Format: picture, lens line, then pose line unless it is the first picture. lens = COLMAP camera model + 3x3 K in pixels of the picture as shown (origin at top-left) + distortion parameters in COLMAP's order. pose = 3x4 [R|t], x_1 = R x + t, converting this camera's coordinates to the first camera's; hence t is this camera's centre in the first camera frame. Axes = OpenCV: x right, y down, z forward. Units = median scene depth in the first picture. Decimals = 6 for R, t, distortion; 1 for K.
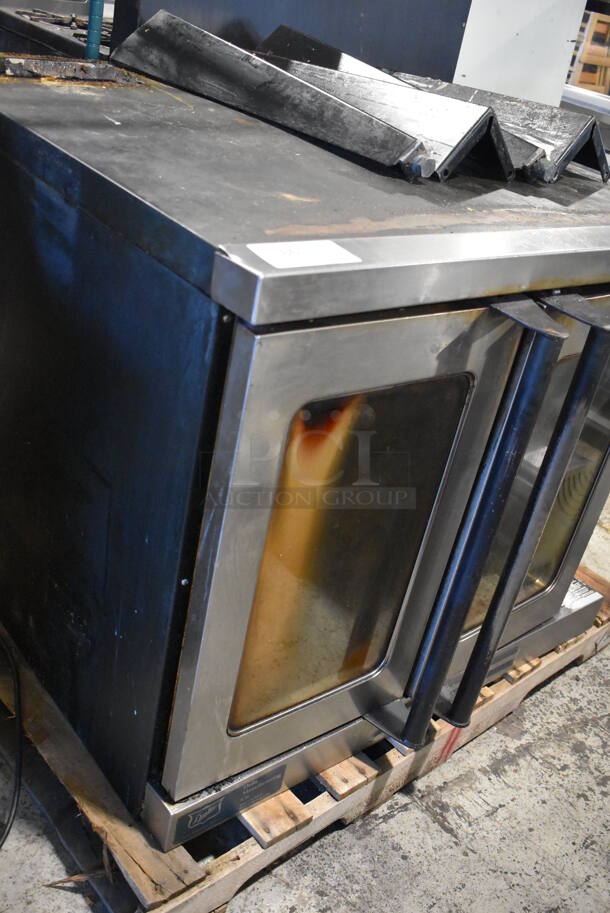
lens RADIAL K [[910.0, 0, 305.0], [0, 910.0, 467.9], [0, 0, 1]] dist [-0.074941, 0.013143]
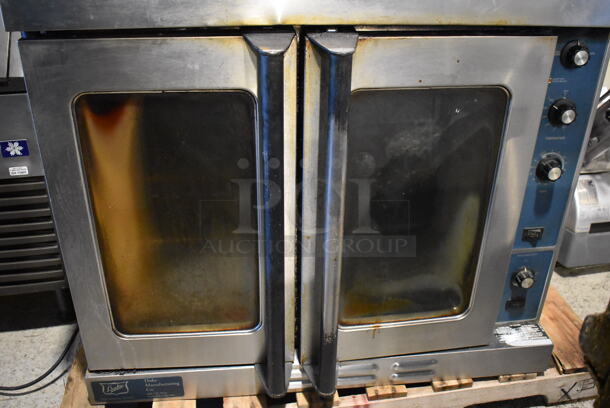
lens RADIAL K [[583.4, 0, 305.0], [0, 583.4, 204.0], [0, 0, 1]] dist [-0.074554, 0.002980]
pose [[0.833027, 0.107031, -0.542781, 0.525977], [-0.152481, 0.987525, -0.039289, 0.055236], [0.531804, 0.115493, 0.838955, 0.263671]]
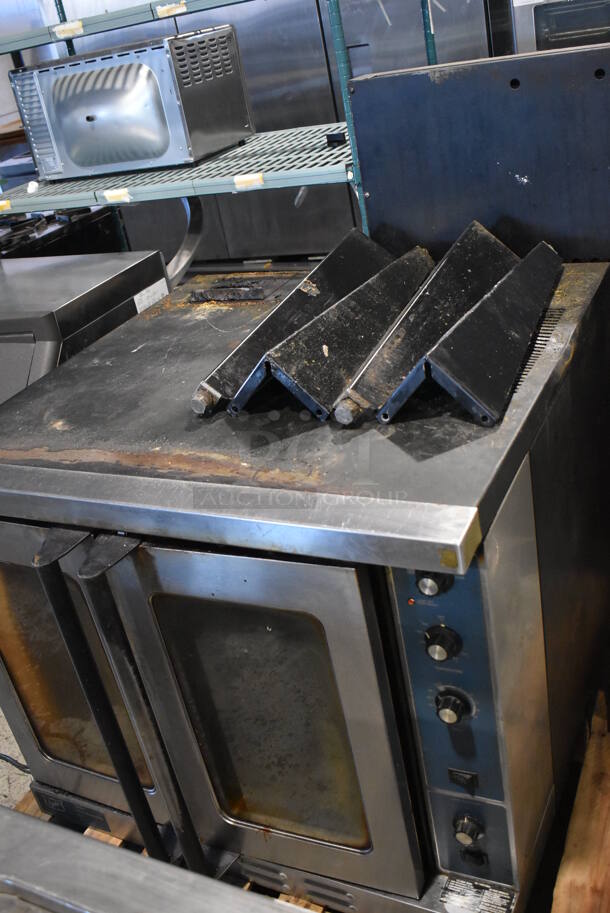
lens RADIAL K [[910.0, 0, 305.0], [0, 910.0, 467.9], [0, 0, 1]] dist [-0.074941, 0.013143]
pose [[0.368408, 0.192212, -0.909577, 1.063828], [-0.234089, 0.966048, 0.109332, -0.346458], [0.899710, 0.172643, 0.400895, 0.549393]]
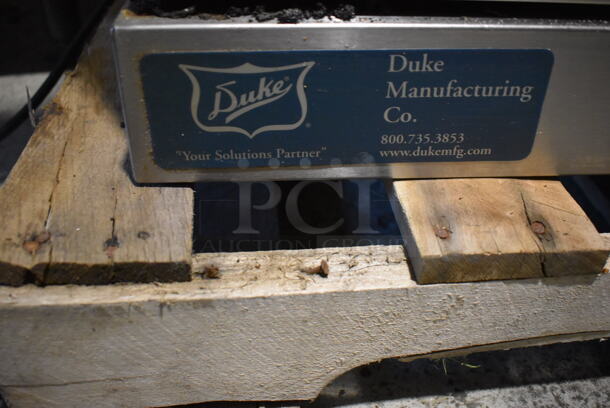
lens RADIAL K [[608.0, 0, 305.0], [0, 608.0, 204.0], [0, 0, 1]] dist [-0.074941, 0.013143]
pose [[0.806110, 0.207927, -0.554034, 0.030248], [-0.181656, 0.977982, 0.102726, 0.322490], [0.563194, 0.017835, 0.826132, 0.674235]]
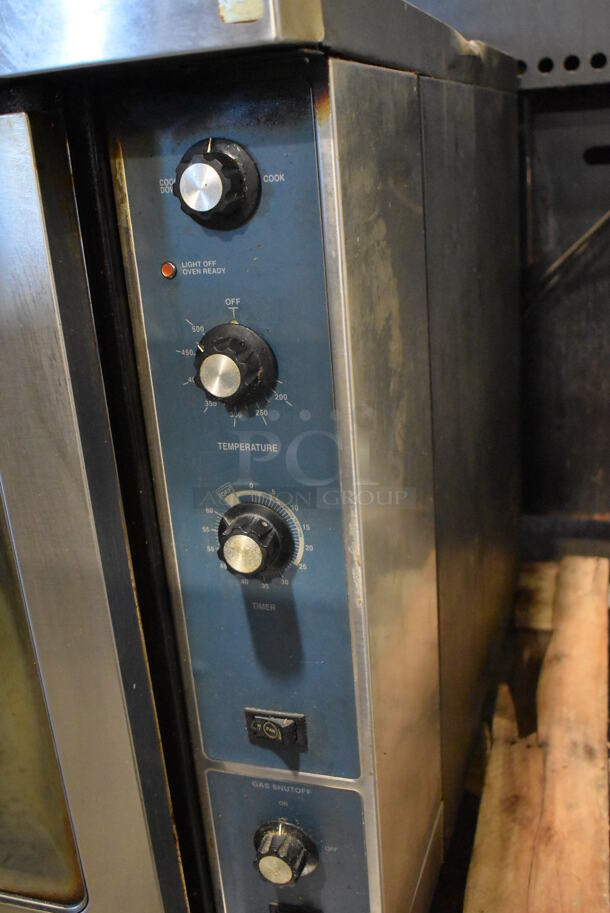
lens RADIAL K [[910.0, 0, 305.0], [0, 910.0, 467.9], [0, 0, 1]] dist [-0.074941, 0.013143]
pose [[0.505911, 0.065471, -0.860098, 0.734036], [-0.280737, 0.955326, -0.092410, -0.067810], [0.815623, 0.288212, 0.501690, 0.864879]]
